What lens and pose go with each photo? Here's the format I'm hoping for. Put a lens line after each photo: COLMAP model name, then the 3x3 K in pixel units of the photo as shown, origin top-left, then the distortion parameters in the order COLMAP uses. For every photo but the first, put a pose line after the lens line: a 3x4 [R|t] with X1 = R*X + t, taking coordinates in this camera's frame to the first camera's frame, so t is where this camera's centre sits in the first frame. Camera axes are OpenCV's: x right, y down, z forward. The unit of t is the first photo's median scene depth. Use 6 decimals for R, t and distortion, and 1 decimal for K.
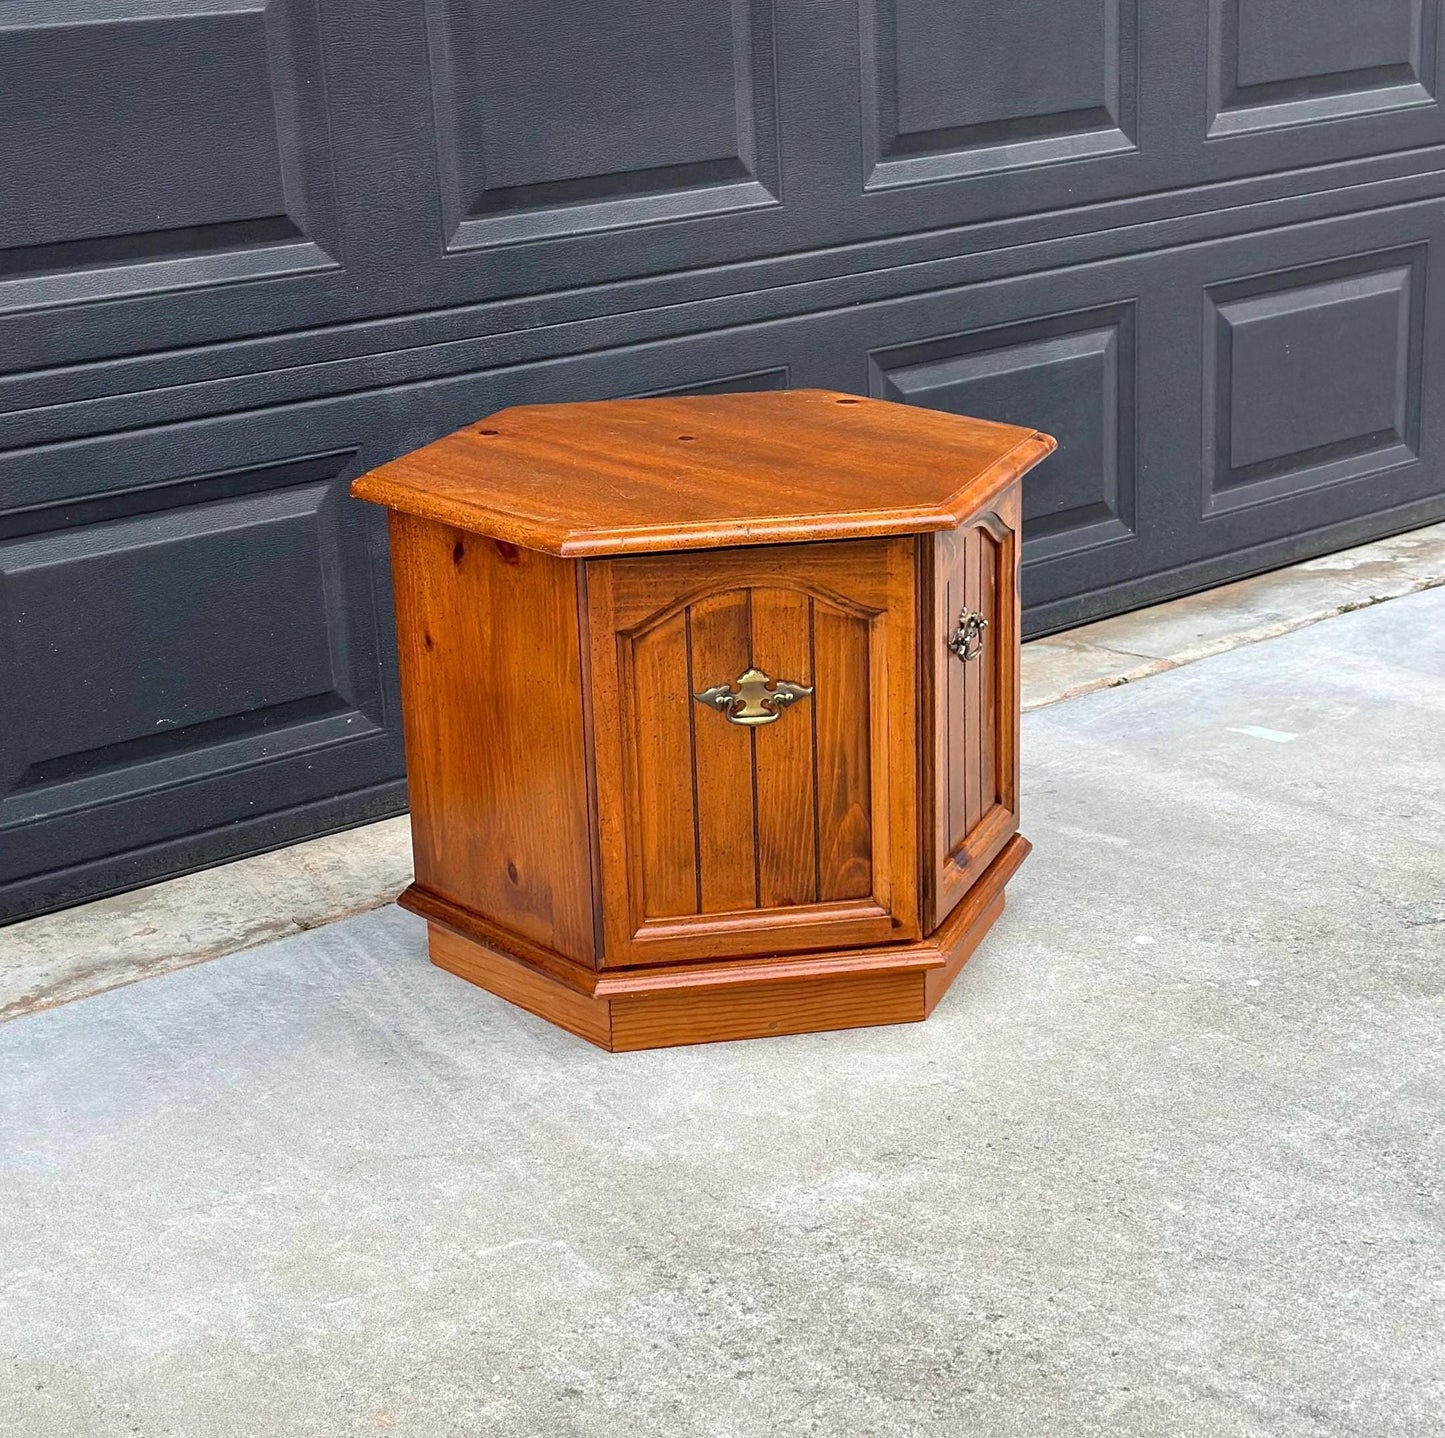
lens RADIAL K [[2825.9, 0, 712.0], [0, 2825.9, 804.9], [0, 0, 1]] dist [0.142989, 0.000000]
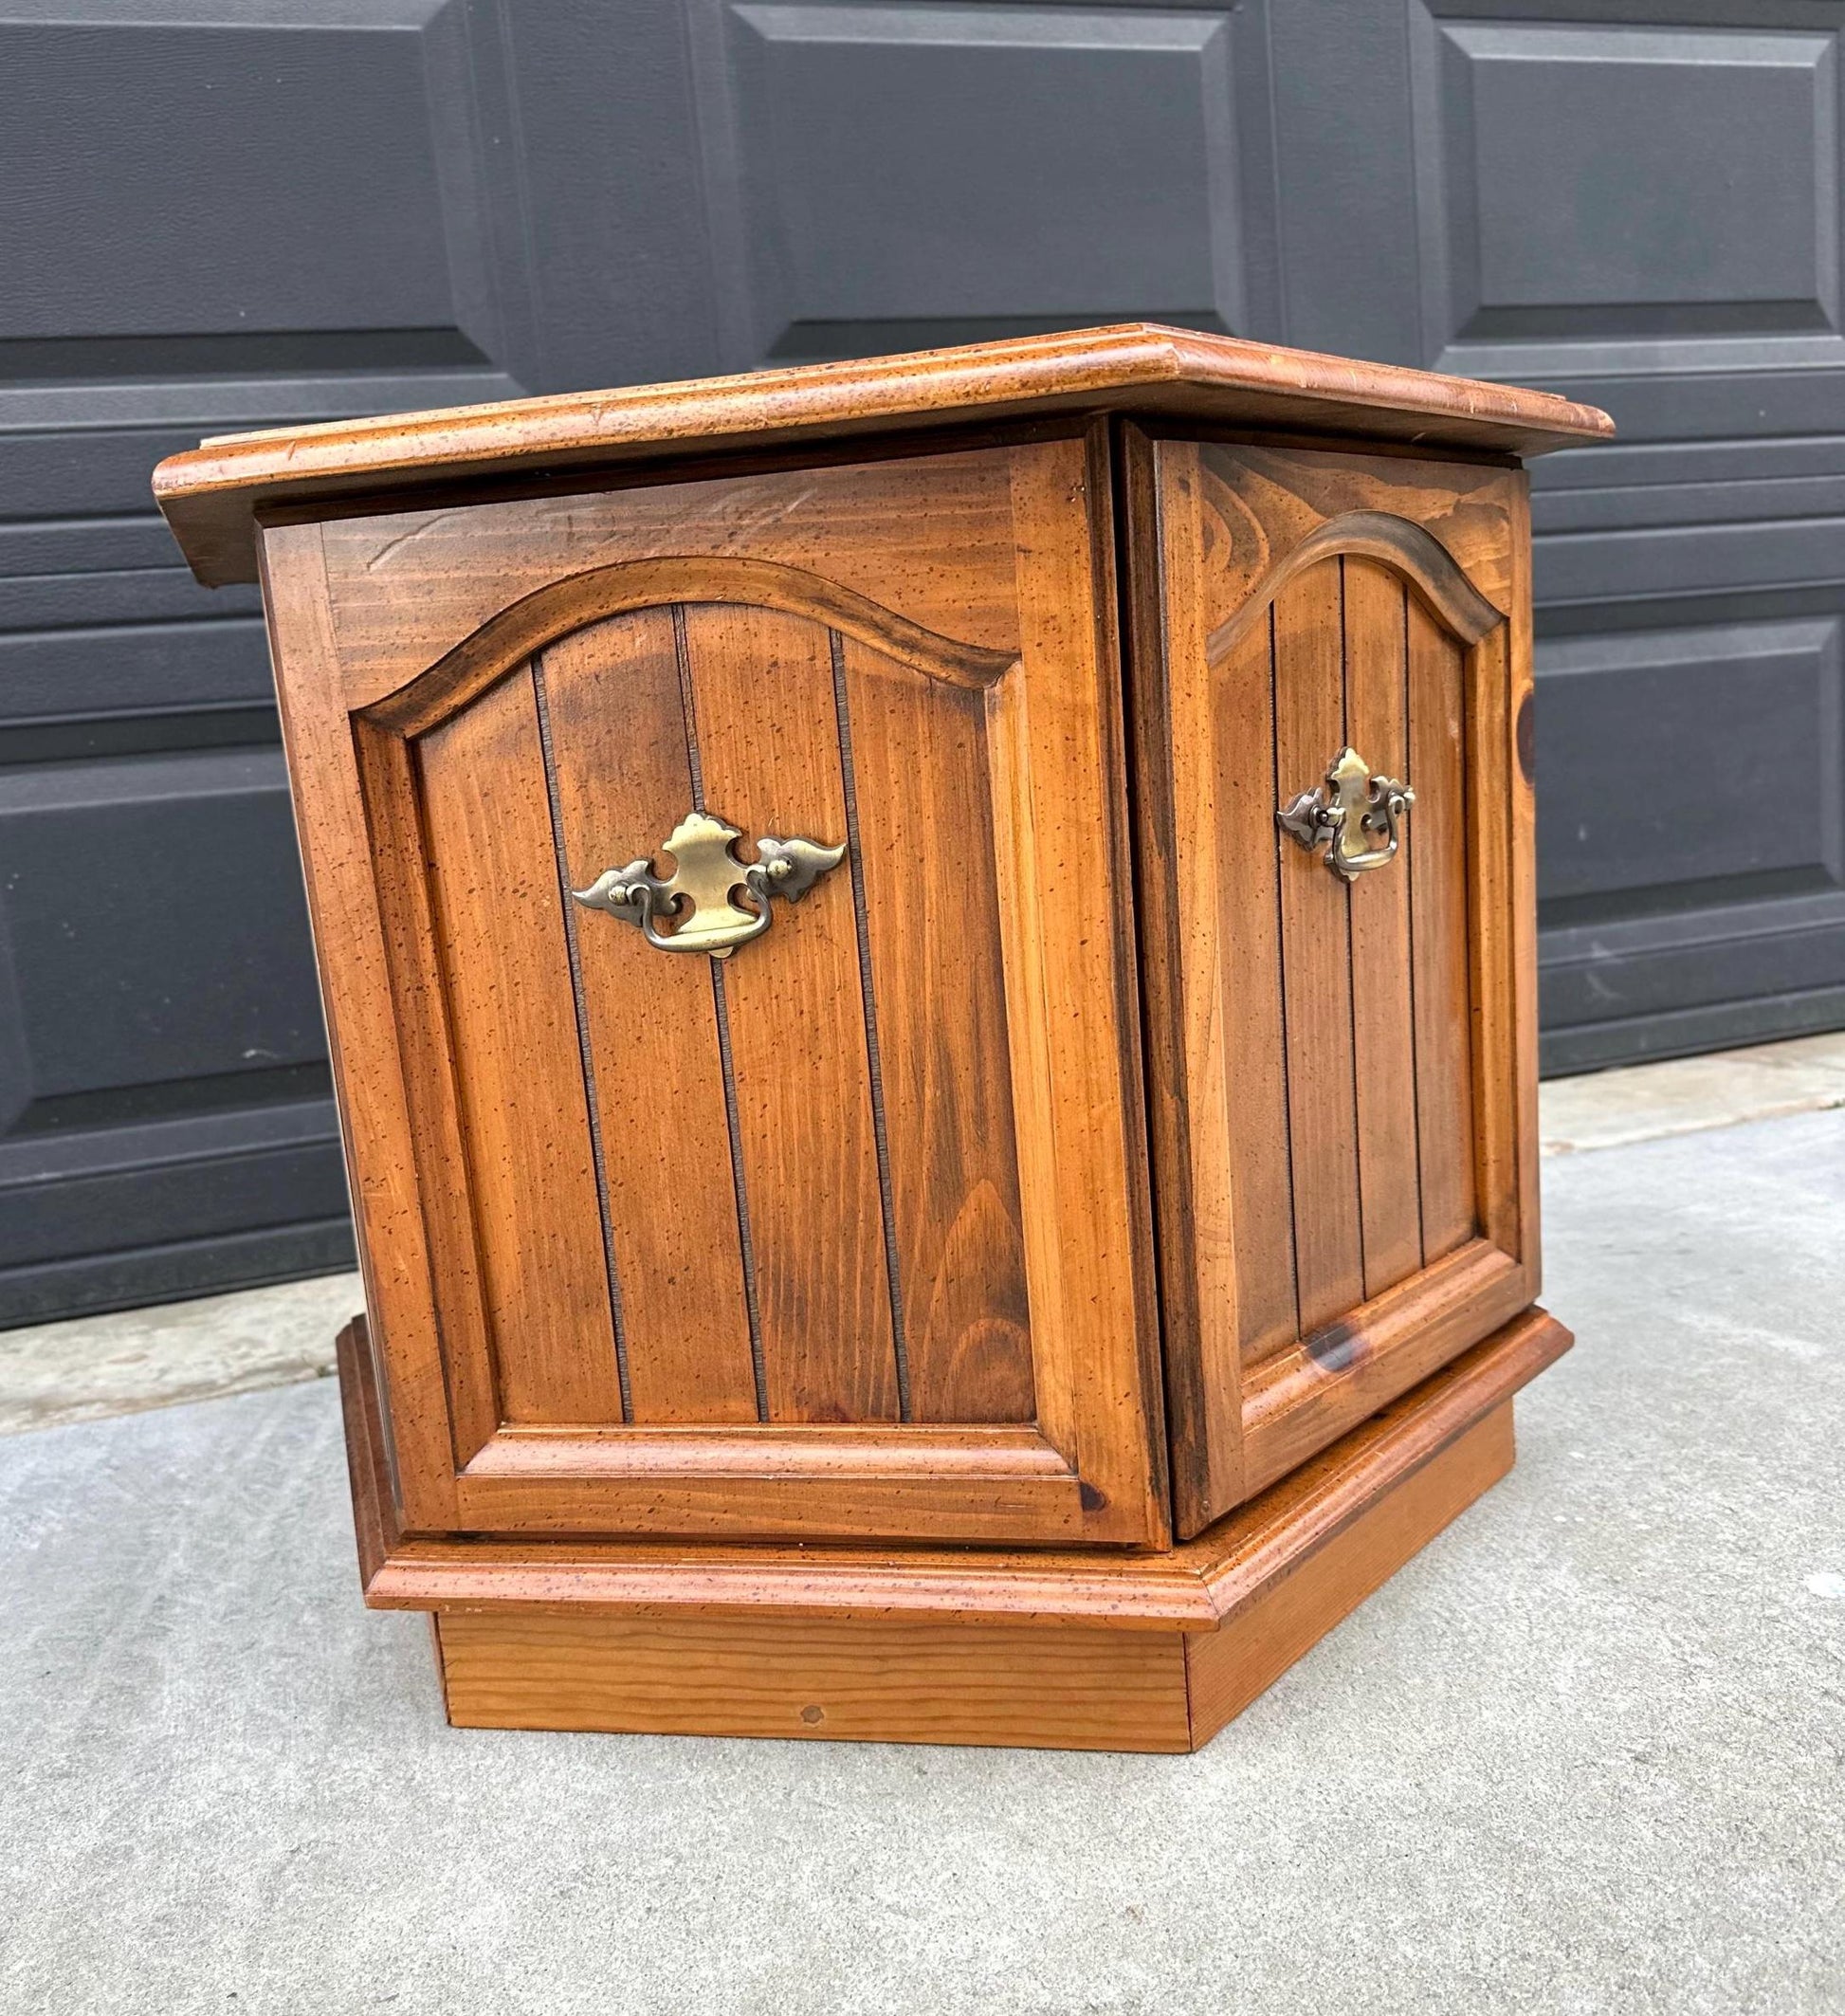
lens RADIAL K [[1835.1, 0, 873.8], [0, 1835.1, 1026.8], [0, 0, 1]] dist [0.021881, 0.000000]
pose [[0.931445, 0.021455, -0.363248, 0.121128], [-0.072251, 0.989289, -0.126835, 0.011189], [0.356636, 0.144385, 0.923019, 0.704805]]
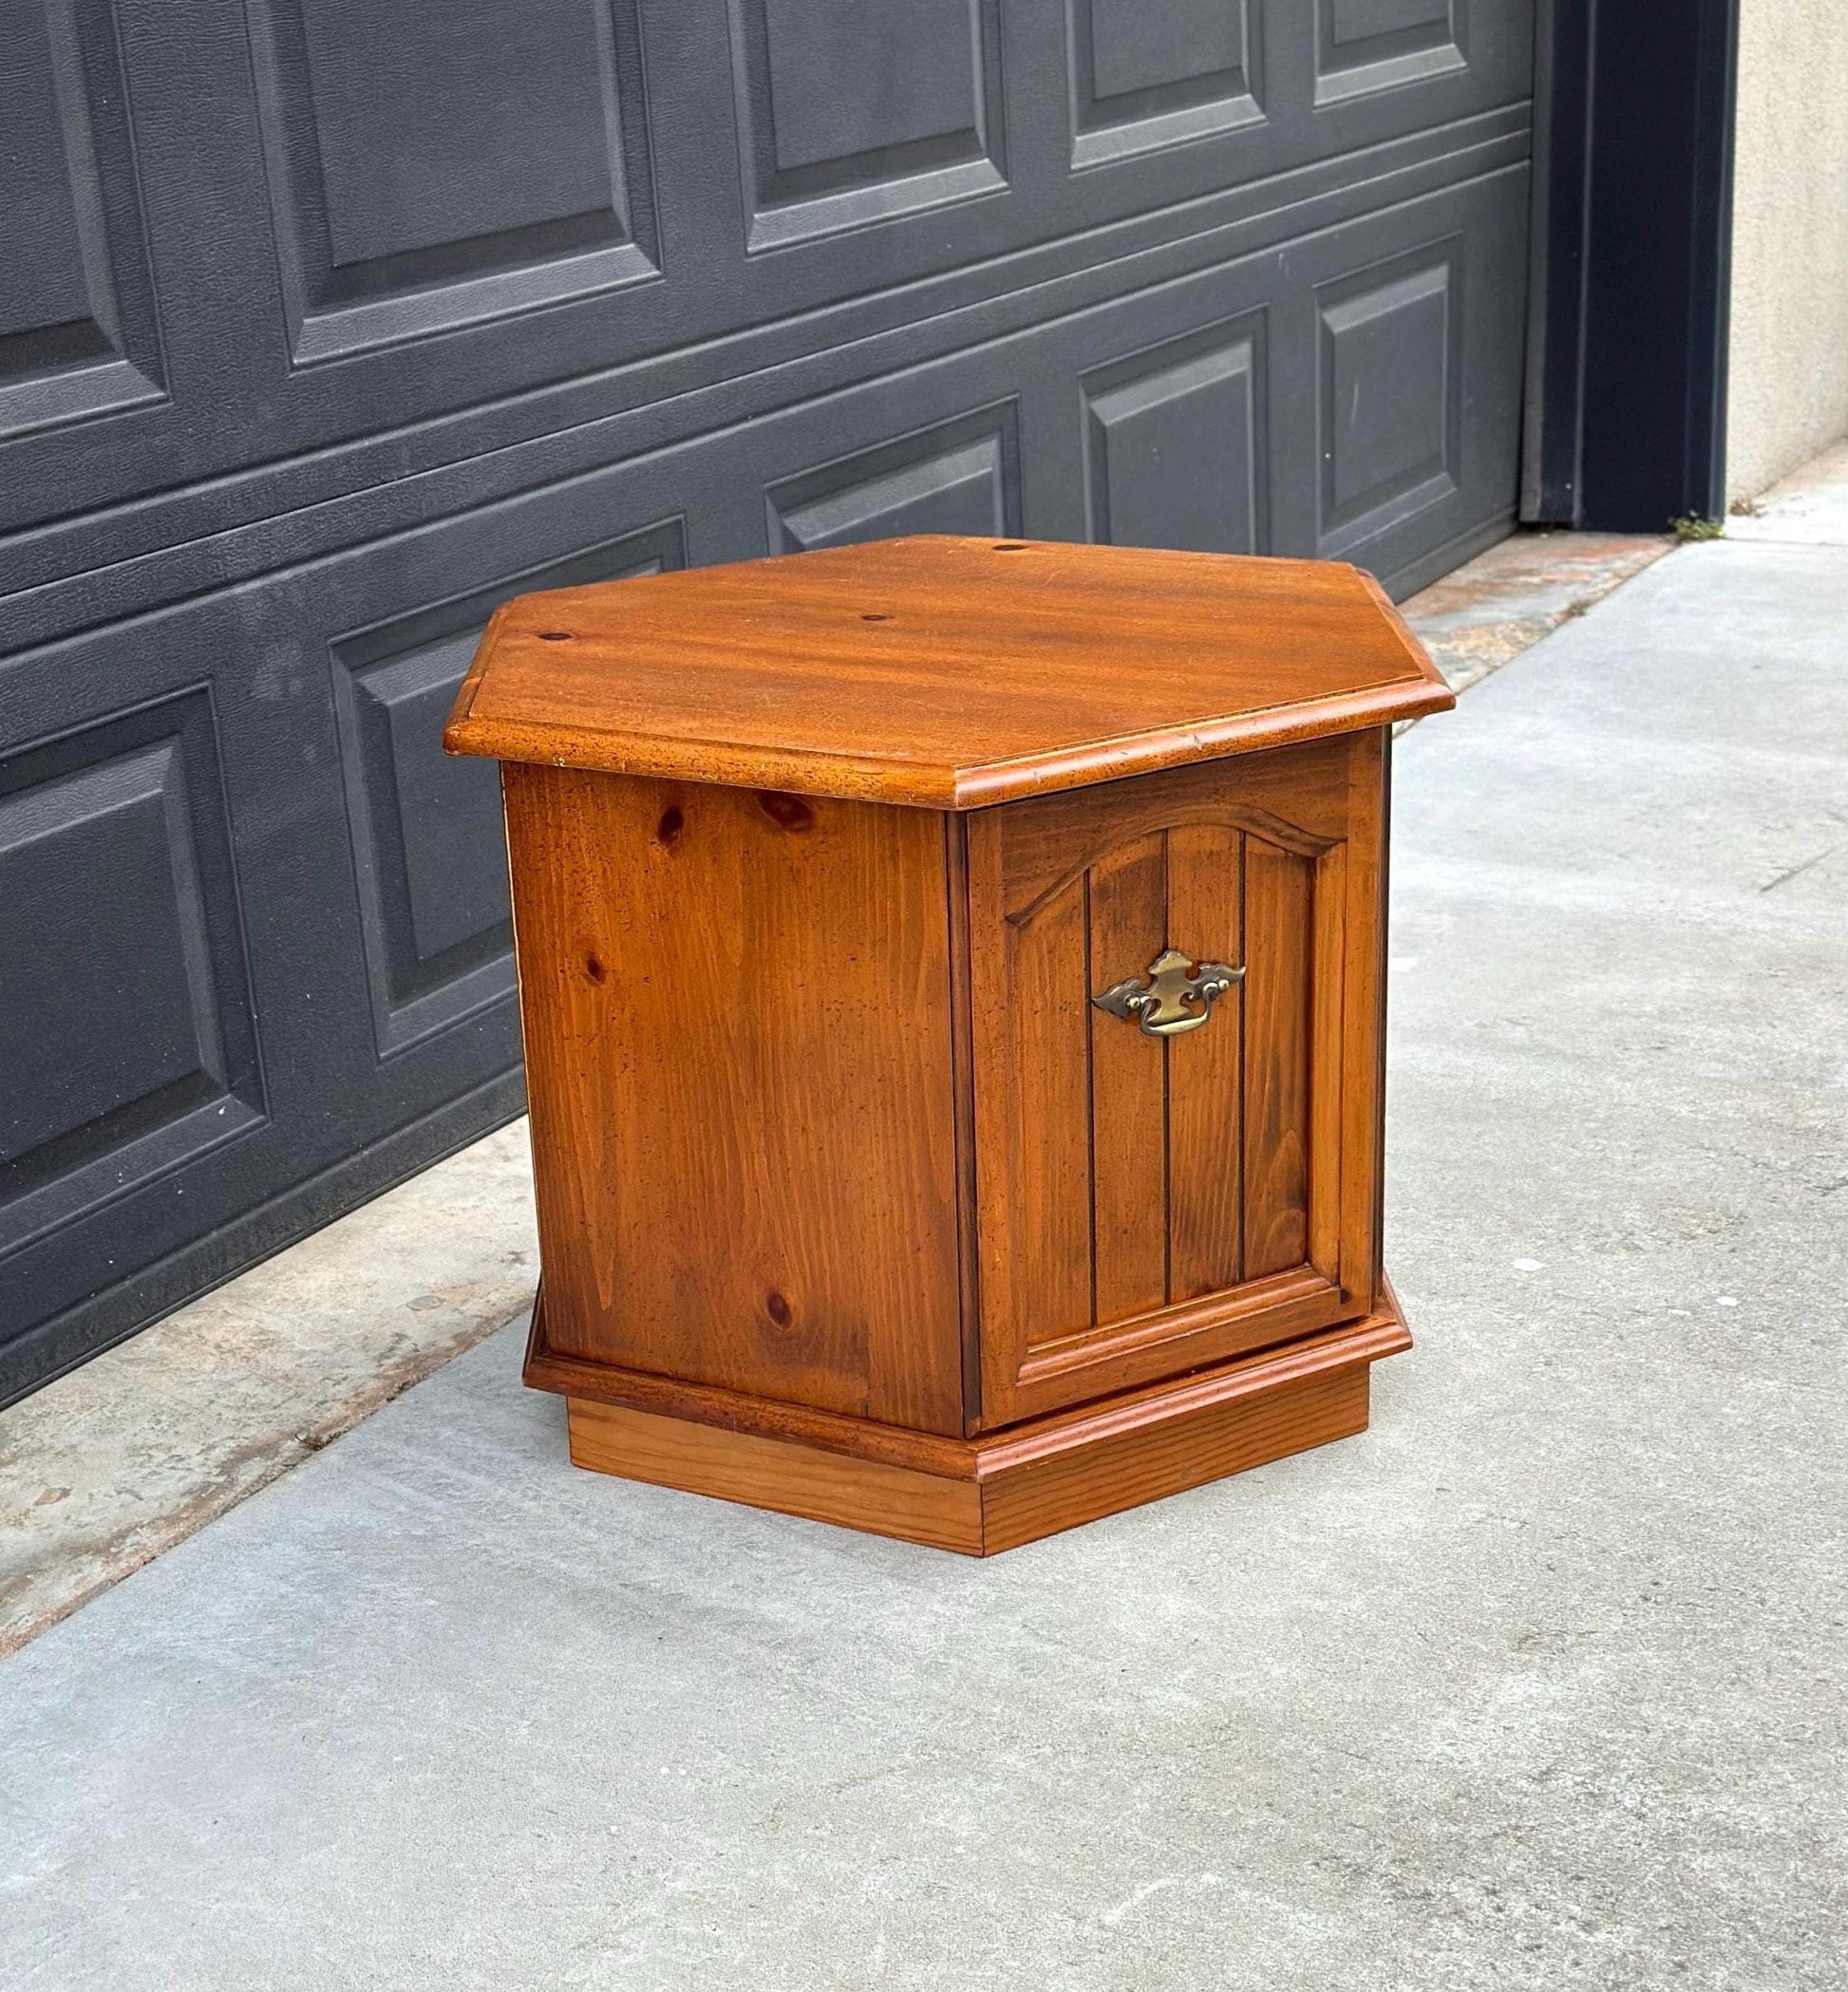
lens RADIAL K [[3501.1, 0, 936.2], [0, 3501.1, 1130.6], [0, 0, 1]] dist [0.142625, 0.000000]
pose [[0.923423, -0.136488, 0.358693, -0.306522], [0.130344, 0.990605, 0.041380, -0.043127], [-0.360970, 0.008543, 0.932538, 0.233208]]
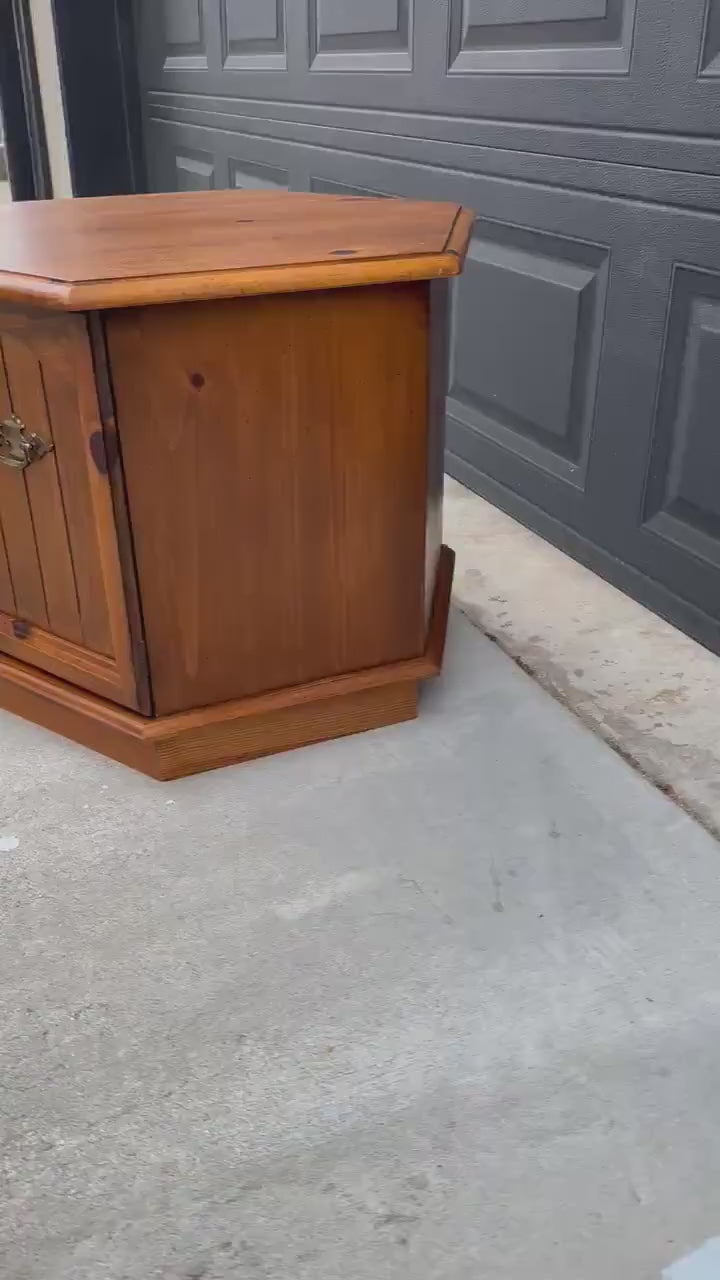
lens RADIAL K [[1106.7, 0, 353.1], [0, 1106.7, 639.0], [0, 0, 1]] dist [0.071629, -0.075160]
pose [[-0.289985, 0.478391, -0.828885, 0.406217], [-0.290968, 0.781030, 0.552566, -0.252145], [0.911727, 0.401415, -0.087290, 1.140097]]
